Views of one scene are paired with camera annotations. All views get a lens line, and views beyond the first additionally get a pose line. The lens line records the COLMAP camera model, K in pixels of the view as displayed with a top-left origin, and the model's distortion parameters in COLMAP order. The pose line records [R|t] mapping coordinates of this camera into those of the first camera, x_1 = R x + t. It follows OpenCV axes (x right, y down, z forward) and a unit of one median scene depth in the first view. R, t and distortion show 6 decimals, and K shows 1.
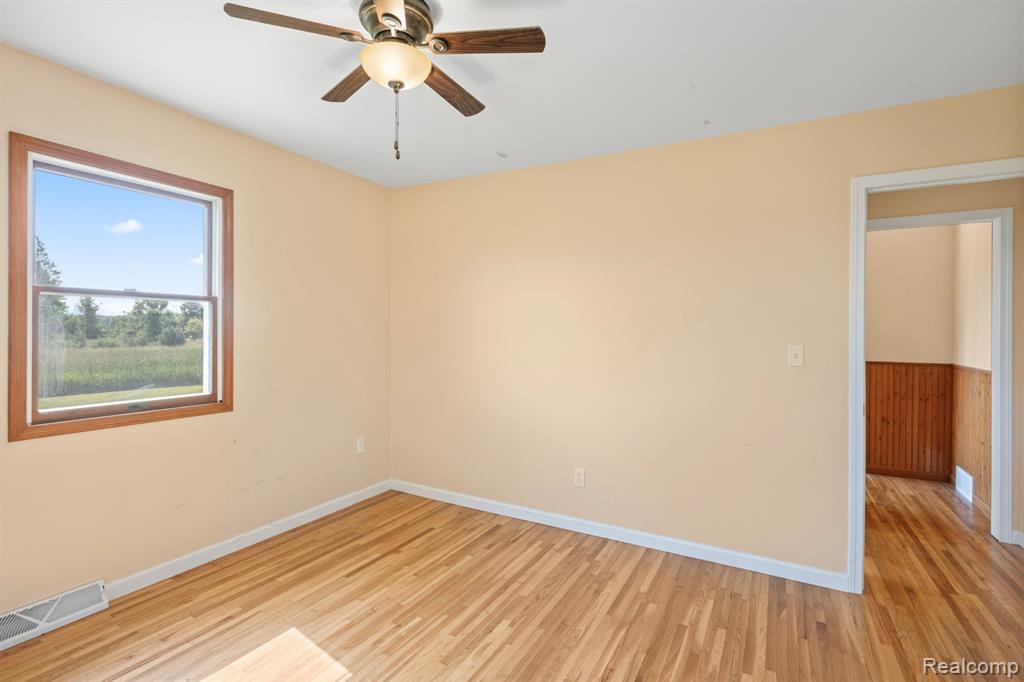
lens RADIAL K [[491.5, 0, 510.1], [0, 491.5, 336.6], [0, 0, 1]] dist [-0.003085, 0.002937]
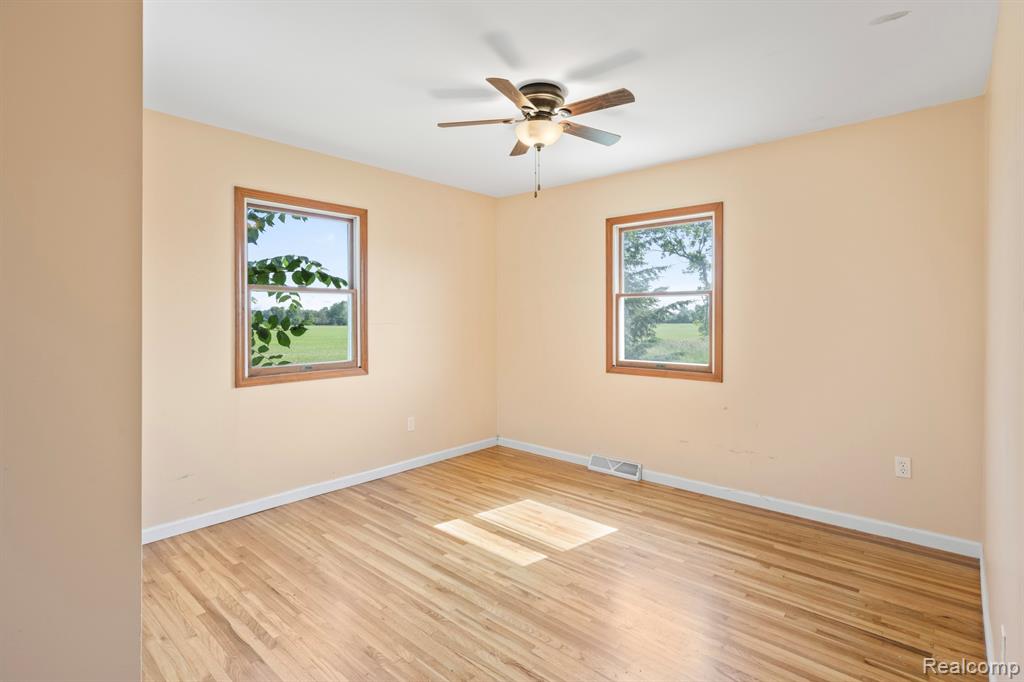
lens RADIAL K [[491.5, 0, 515.0], [0, 491.5, 322.2], [0, 0, 1]] dist [-0.003085, 0.002937]
pose [[-0.207054, 0.005984, -0.978311, 0.801823], [-0.008465, 0.999933, 0.007908, -0.004035], [0.978293, 0.009919, -0.206990, 0.813810]]
